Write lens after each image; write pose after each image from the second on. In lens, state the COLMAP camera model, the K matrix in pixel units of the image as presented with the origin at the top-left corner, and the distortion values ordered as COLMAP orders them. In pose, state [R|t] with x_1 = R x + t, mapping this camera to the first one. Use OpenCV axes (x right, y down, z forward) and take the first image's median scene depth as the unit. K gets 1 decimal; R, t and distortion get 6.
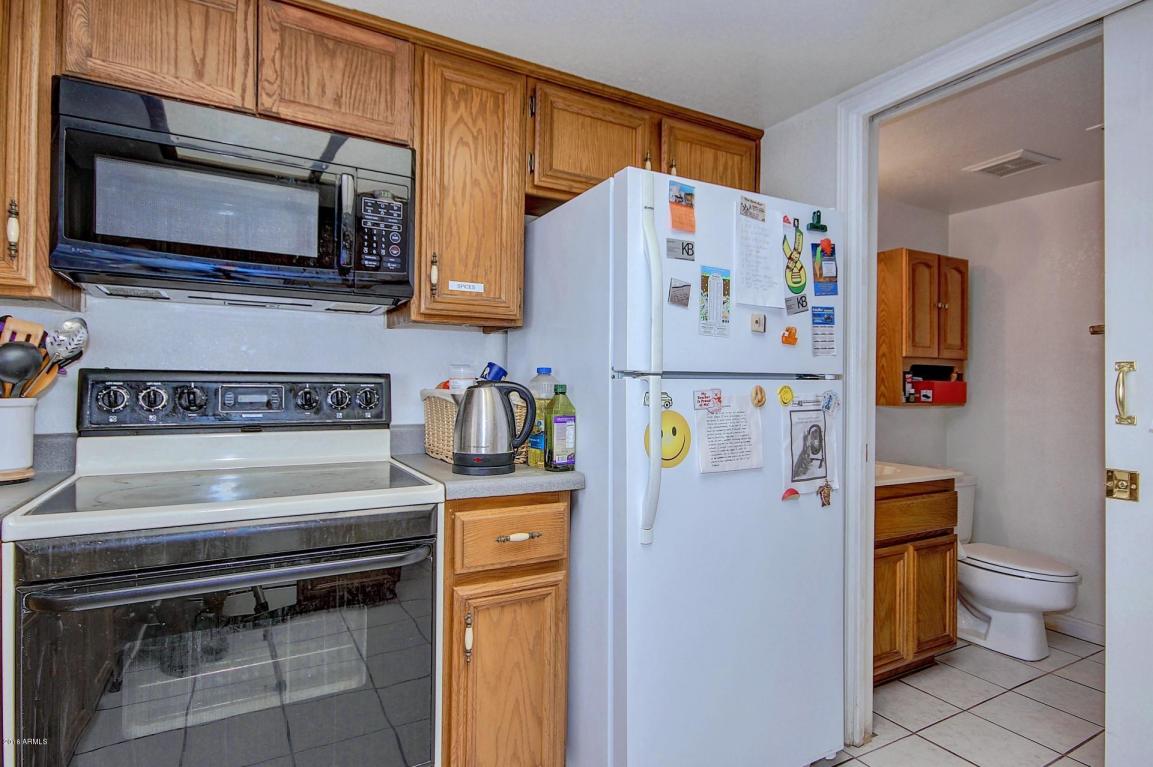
lens RADIAL K [[610.1, 0, 575.0], [0, 610.1, 383.4], [0, 0, 1]] dist [0.005768, -0.001597]
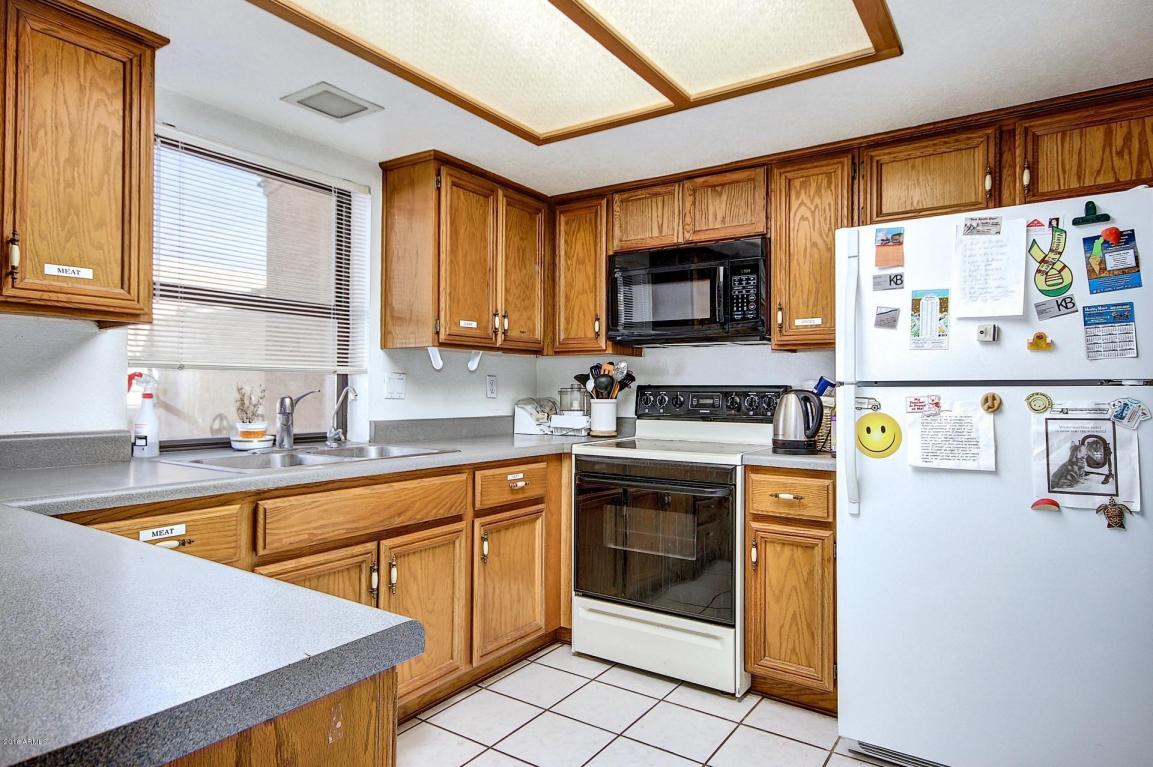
lens RADIAL K [[649.0, 0, 577.2], [0, 649.0, 384.4], [0, 0, 1]] dist [0.016539, 0.000162]
pose [[0.449124, -0.015556, -0.893334, 0.985693], [0.000667, 0.999854, -0.017075, 0.008503], [0.893469, 0.007073, 0.449069, -0.136530]]
